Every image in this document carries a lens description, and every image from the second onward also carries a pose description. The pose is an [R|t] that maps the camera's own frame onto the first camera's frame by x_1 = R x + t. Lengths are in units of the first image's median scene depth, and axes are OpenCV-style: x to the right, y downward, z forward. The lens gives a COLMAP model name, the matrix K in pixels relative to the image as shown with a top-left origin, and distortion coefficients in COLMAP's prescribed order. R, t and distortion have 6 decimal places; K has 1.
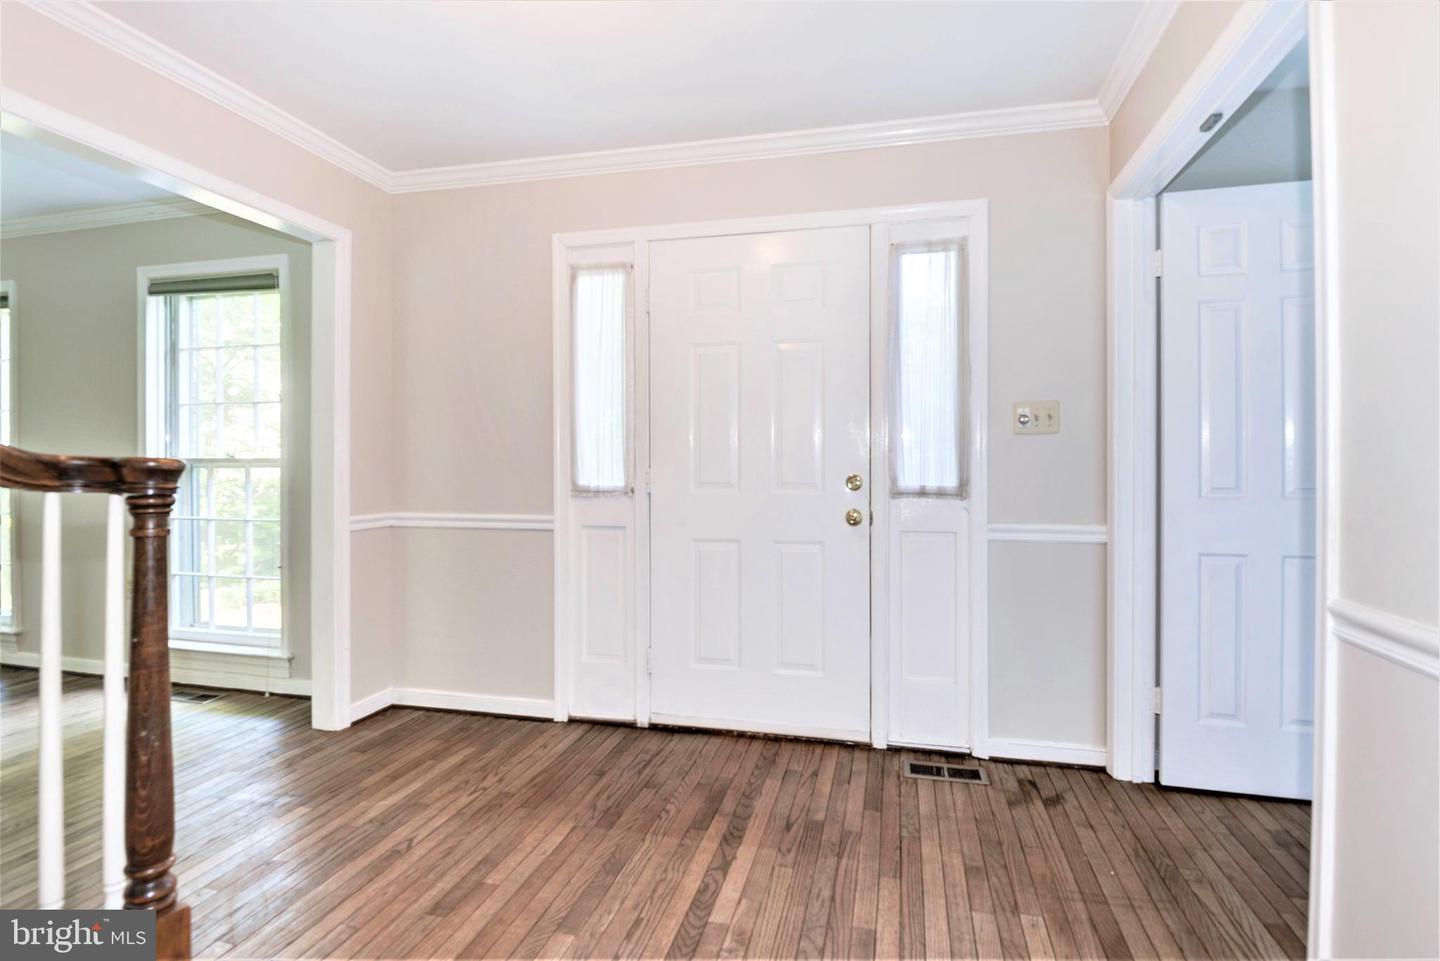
lens RADIAL K [[702.0, 0, 738.4], [0, 702.0, 459.2], [0, 0, 1]] dist [0.005666, -0.017733]
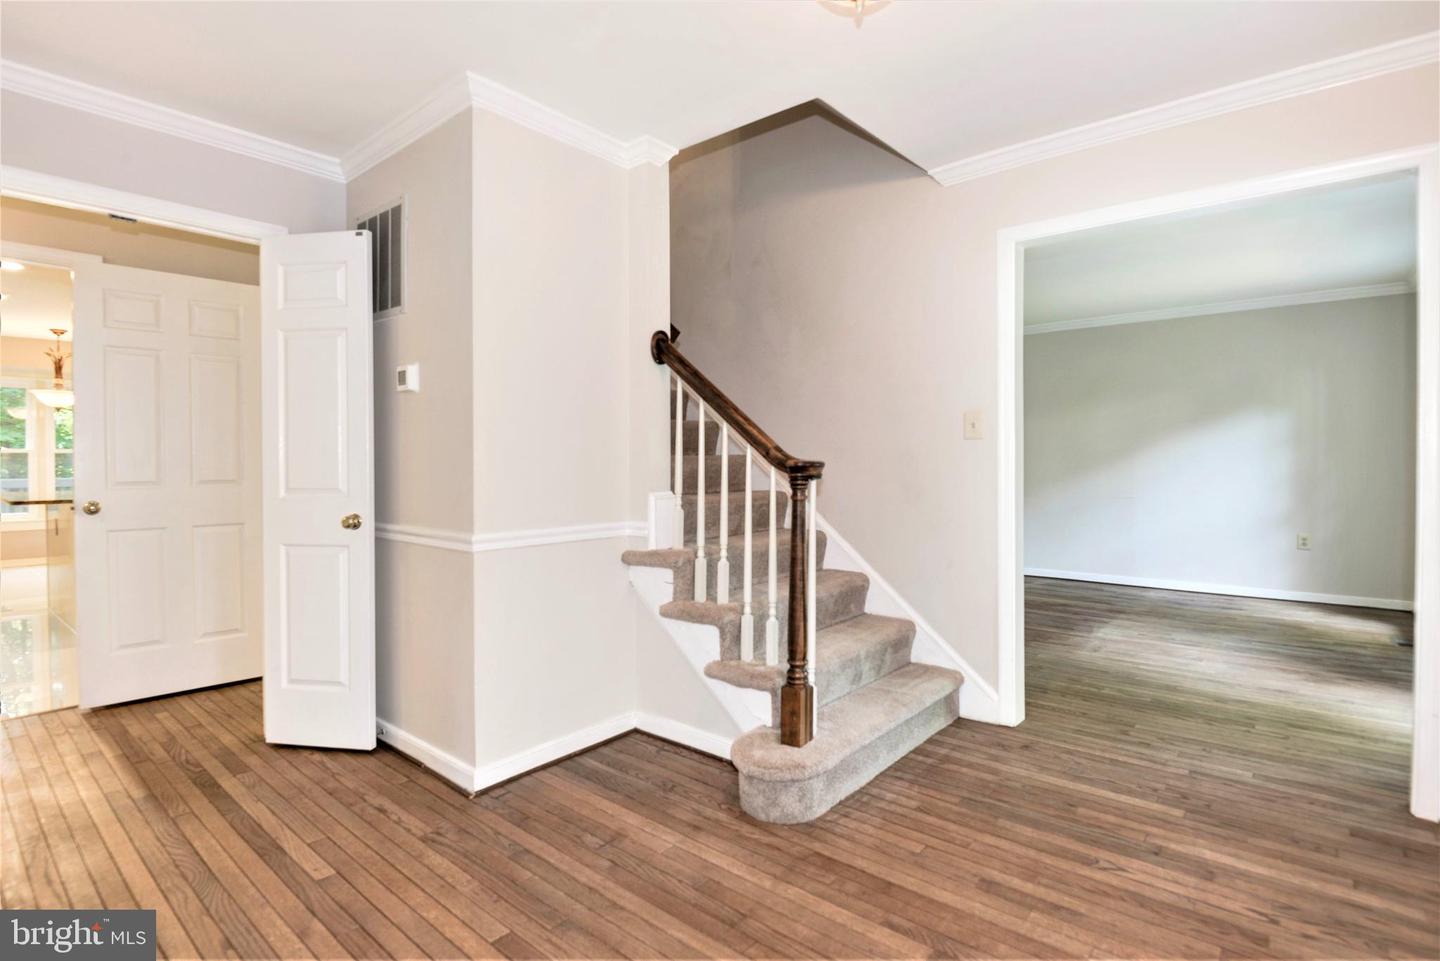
lens RADIAL K [[702.0, 0, 738.4], [0, 702.0, 459.2], [0, 0, 1]] dist [0.005666, -0.017733]
pose [[-0.449754, 0.001903, -0.893150, 0.536391], [0.010354, 0.999942, -0.003083, -0.001298], [0.893092, -0.010635, -0.449747, 0.889325]]
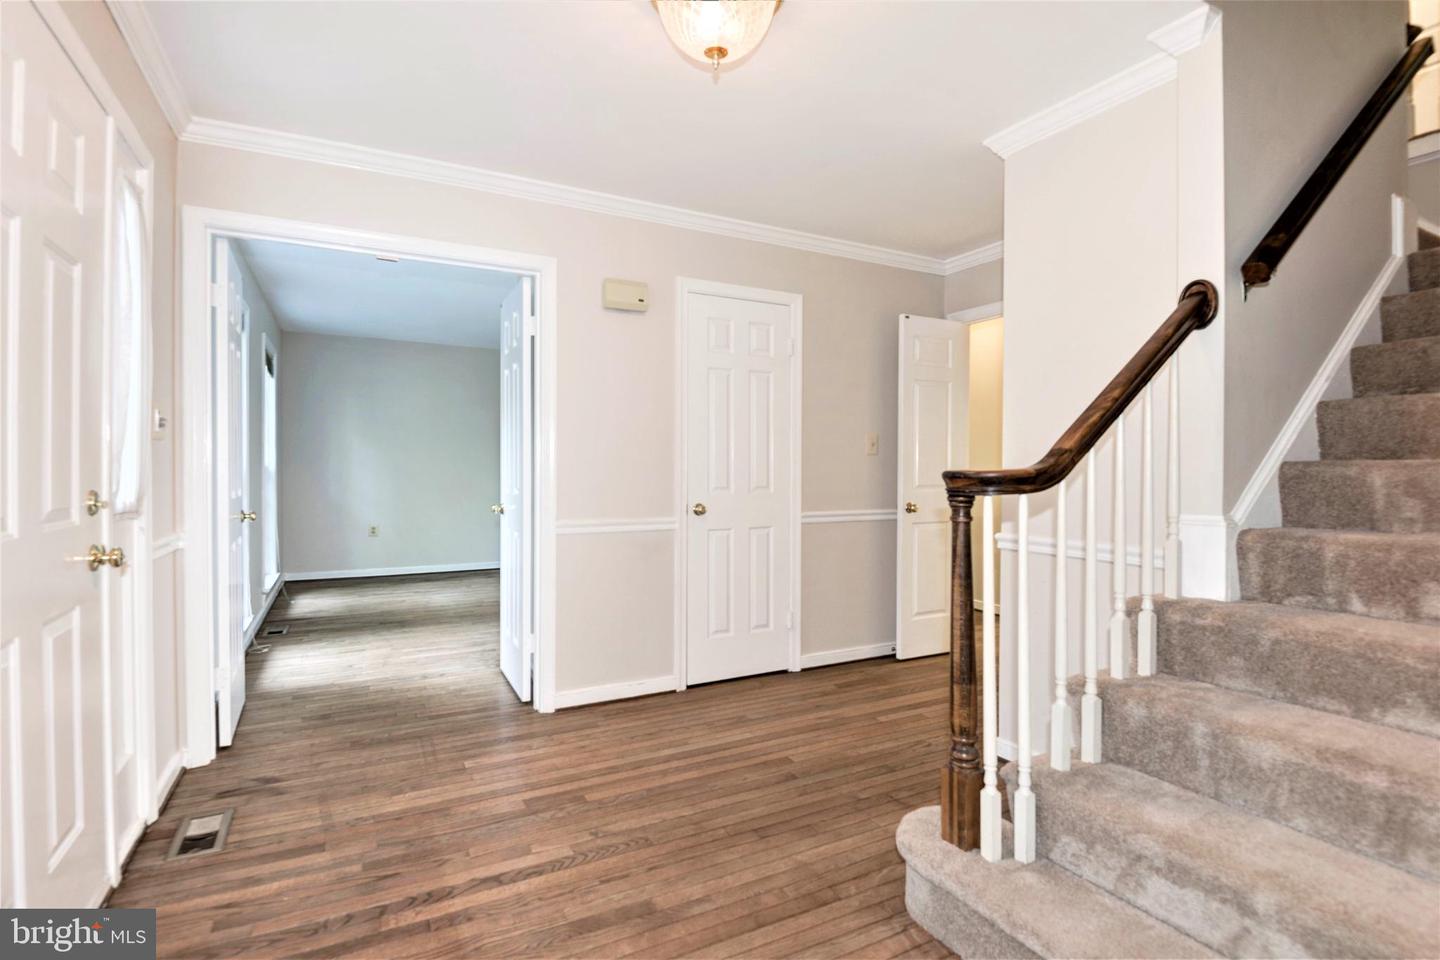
lens RADIAL K [[684.3, 0, 711.8], [0, 684.3, 471.9], [0, 0, 1]] dist [0.003212, -0.014783]
pose [[-0.653292, -0.004748, 0.757091, -0.812870], [-0.008230, 0.999966, -0.000830, 0.007085], [-0.757062, -0.006773, -0.653308, 1.203574]]
